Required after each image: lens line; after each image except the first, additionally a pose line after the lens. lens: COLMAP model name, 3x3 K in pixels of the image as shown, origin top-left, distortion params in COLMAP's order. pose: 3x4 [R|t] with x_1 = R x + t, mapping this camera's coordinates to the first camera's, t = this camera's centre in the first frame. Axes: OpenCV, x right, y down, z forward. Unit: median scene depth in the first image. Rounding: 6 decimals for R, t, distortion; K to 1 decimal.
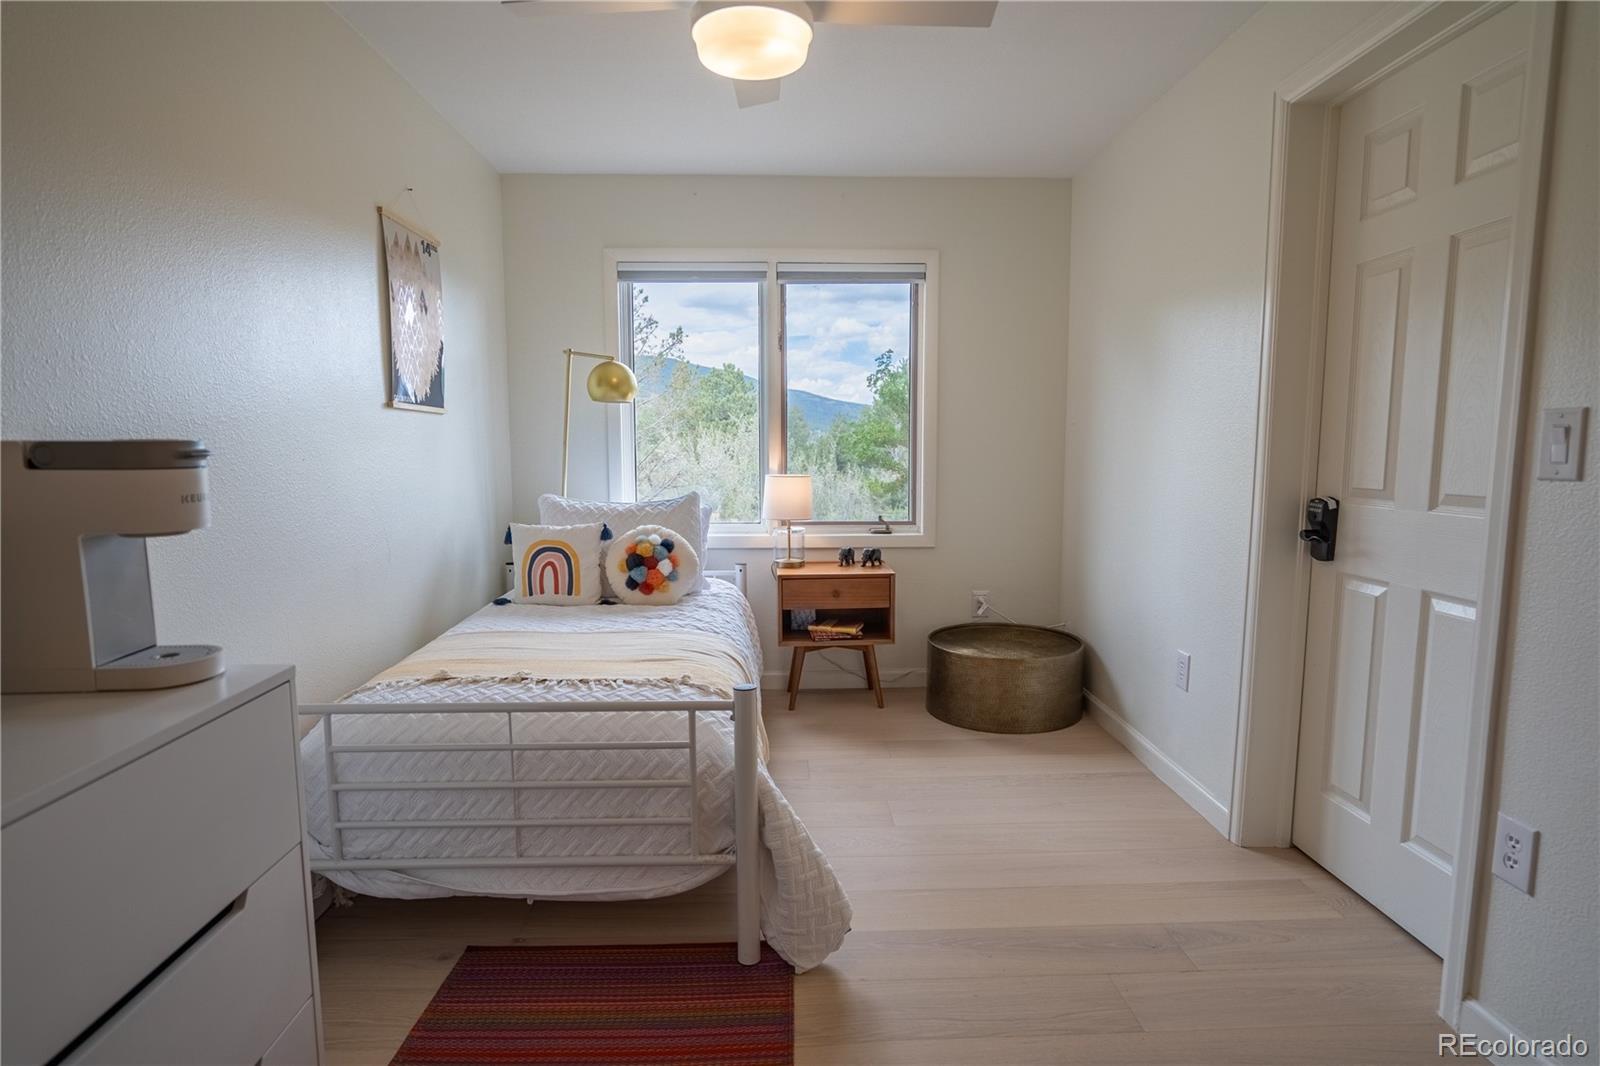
lens RADIAL K [[844.3, 0, 798.2], [0, 844.3, 538.7], [0, 0, 1]] dist [-0.050445, 0.032829]
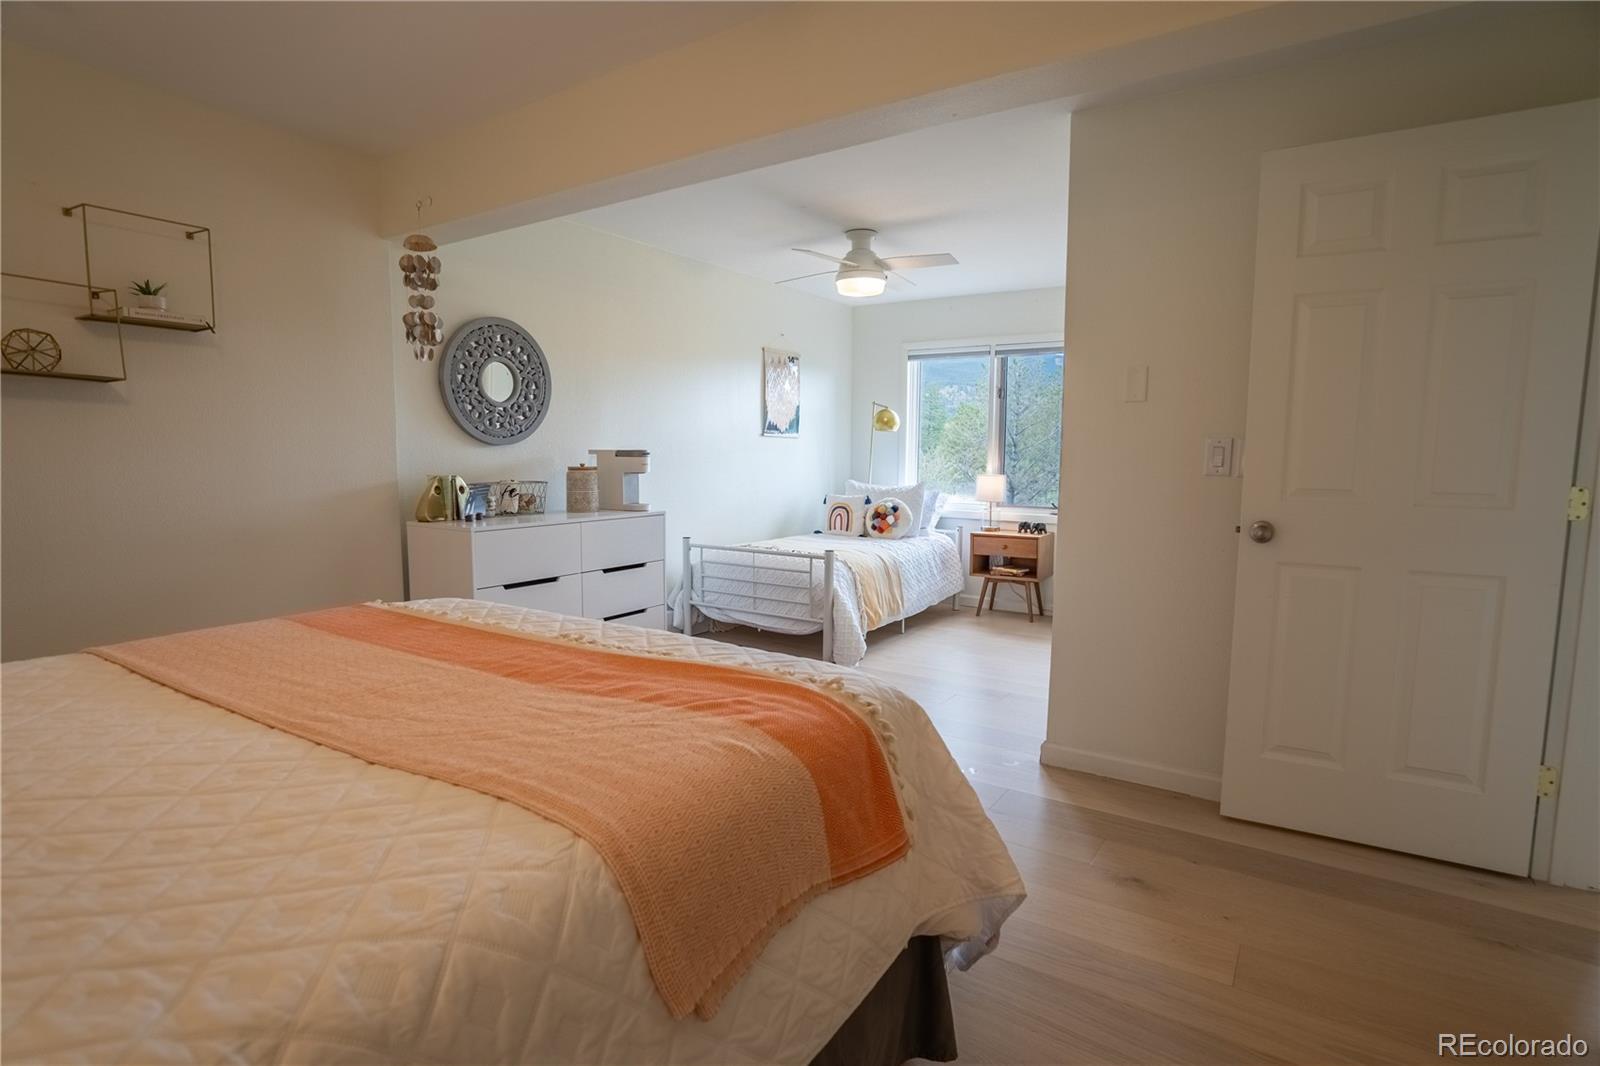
lens RADIAL K [[796.1, 0, 794.1], [0, 796.1, 540.0], [0, 0, 1]] dist [-0.055970, 0.030307]
pose [[0.806765, 0.073716, -0.586256, 0.710941], [-0.077240, 0.996830, 0.019049, 0.062005], [0.585802, 0.029914, 0.809902, -0.560533]]
